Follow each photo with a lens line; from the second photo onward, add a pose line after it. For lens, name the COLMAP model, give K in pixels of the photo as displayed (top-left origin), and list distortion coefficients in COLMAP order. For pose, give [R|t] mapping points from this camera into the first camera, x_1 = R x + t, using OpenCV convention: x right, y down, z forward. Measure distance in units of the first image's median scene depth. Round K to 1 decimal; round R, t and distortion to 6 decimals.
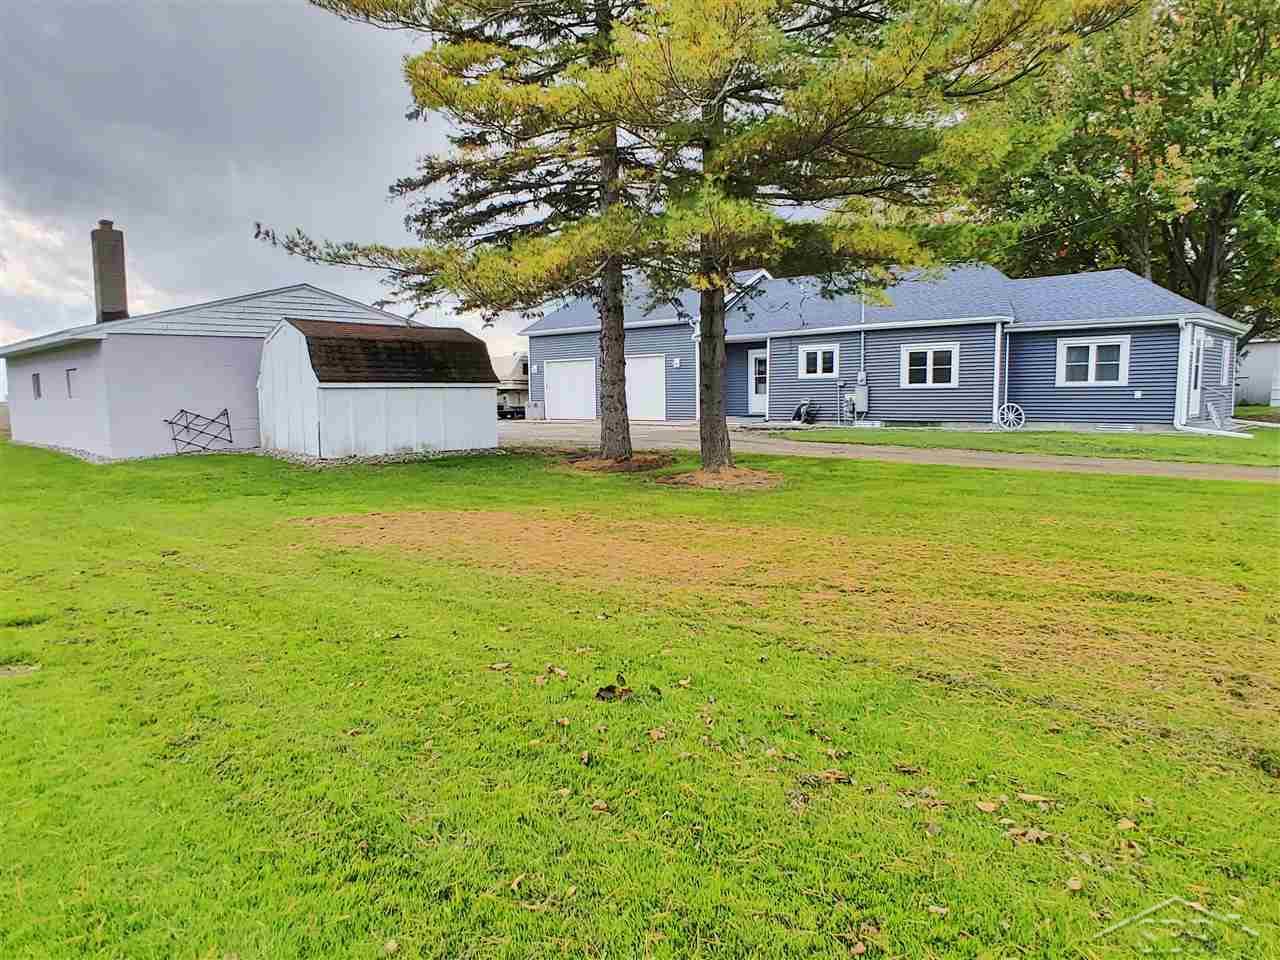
lens RADIAL K [[826.7, 0, 640.0], [0, 826.7, 480.0], [0, 0, 1]] dist [0.009656, 0.002975]
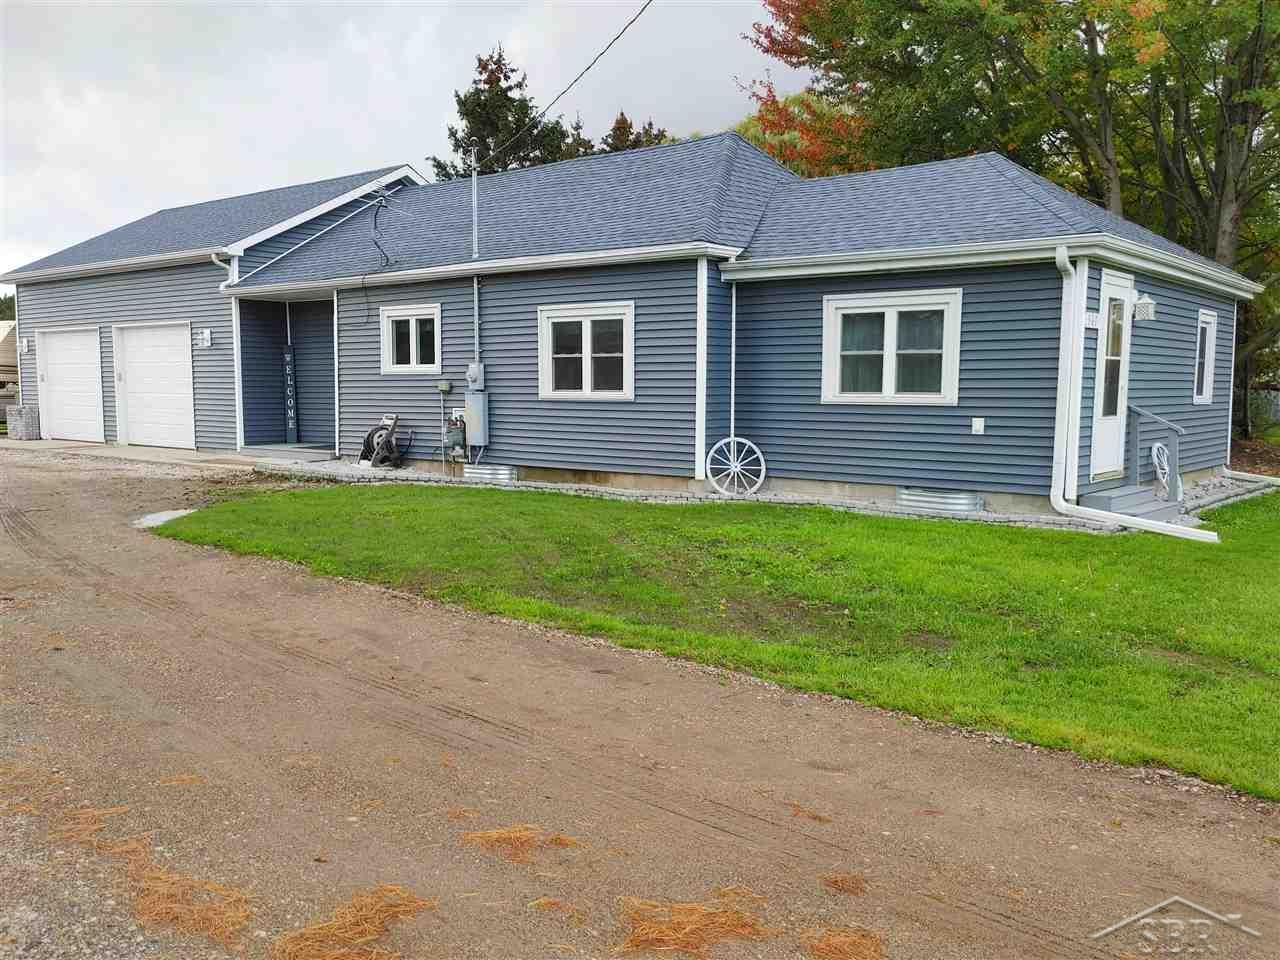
lens RADIAL K [[1068.5, 0, 640.0], [0, 1068.5, 480.0], [0, 0, 1]] dist [0.048334, -0.005545]
pose [[0.998034, 0.006387, 0.062347, 0.341224], [-0.005672, 0.999916, -0.011640, -0.059202], [-0.062416, 0.011264, 0.997987, 0.398125]]
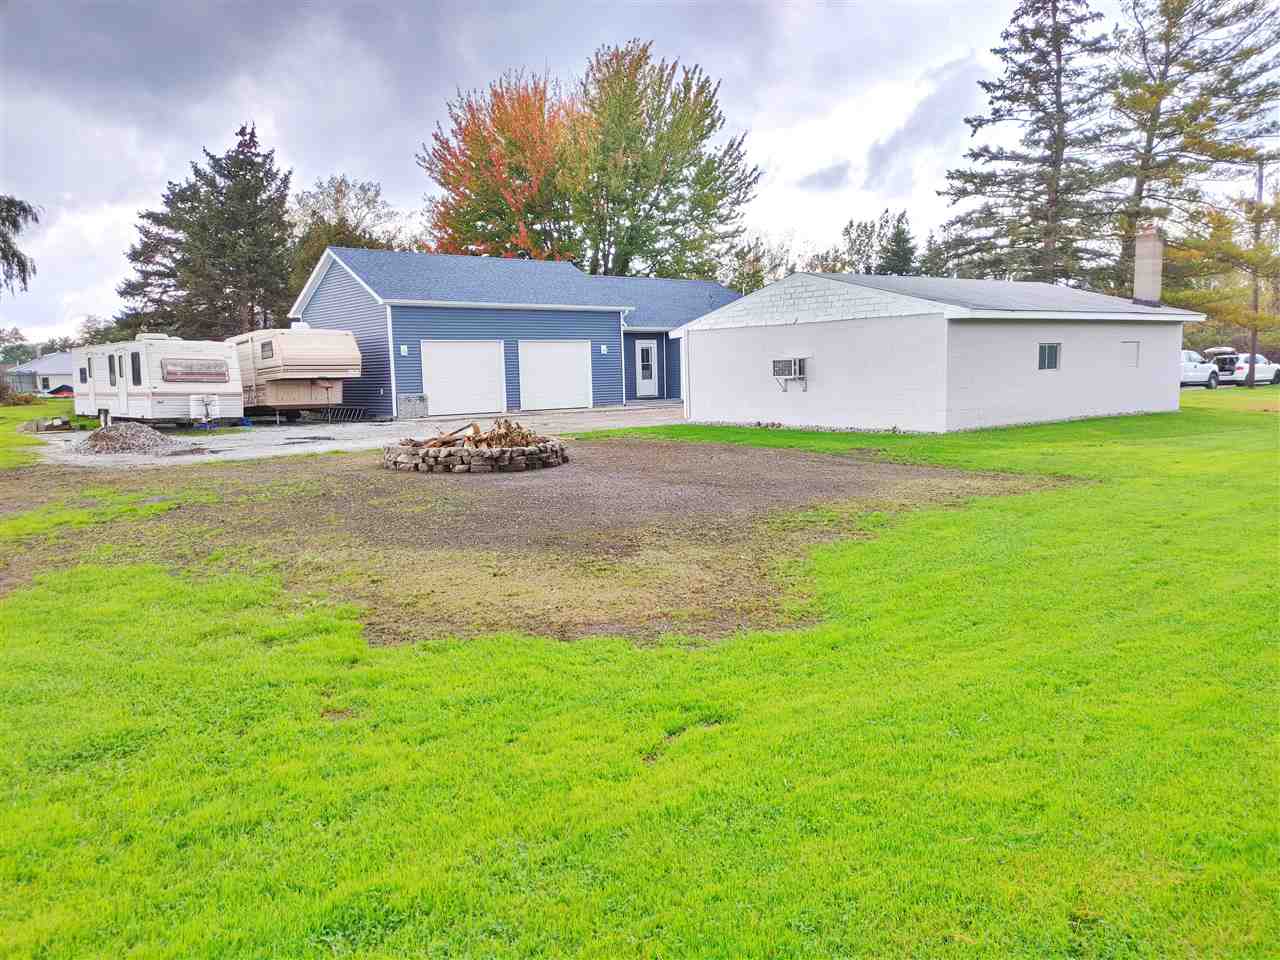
lens RADIAL K [[948.2, 0, 640.0], [0, 948.2, 480.0], [0, 0, 1]] dist [0.034567, -0.000241]
pose [[0.138827, -0.096629, 0.985591, -1.402185], [0.134493, 0.987847, 0.077906, -0.085166], [-0.981141, 0.121740, 0.150136, 1.006548]]
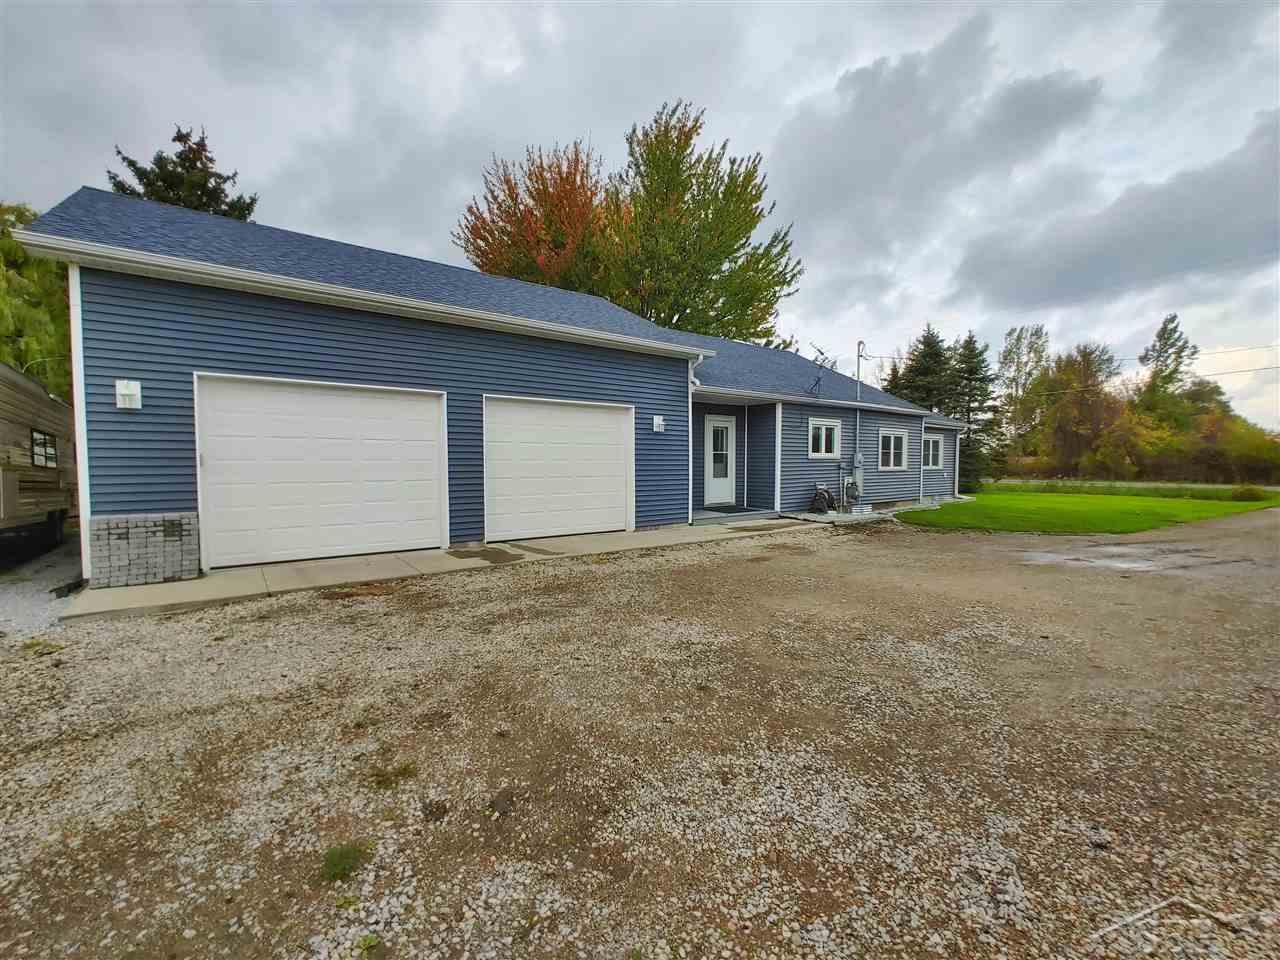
lens RADIAL K [[560.1, 0, 640.0], [0, 560.1, 480.0], [0, 0, 1]] dist [0.018487, 0.000025]
pose [[0.156783, -0.013415, 0.987542, -0.413679], [0.106294, 0.994329, -0.003368, -0.130904], [-0.981897, 0.105497, 0.157320, 1.203050]]
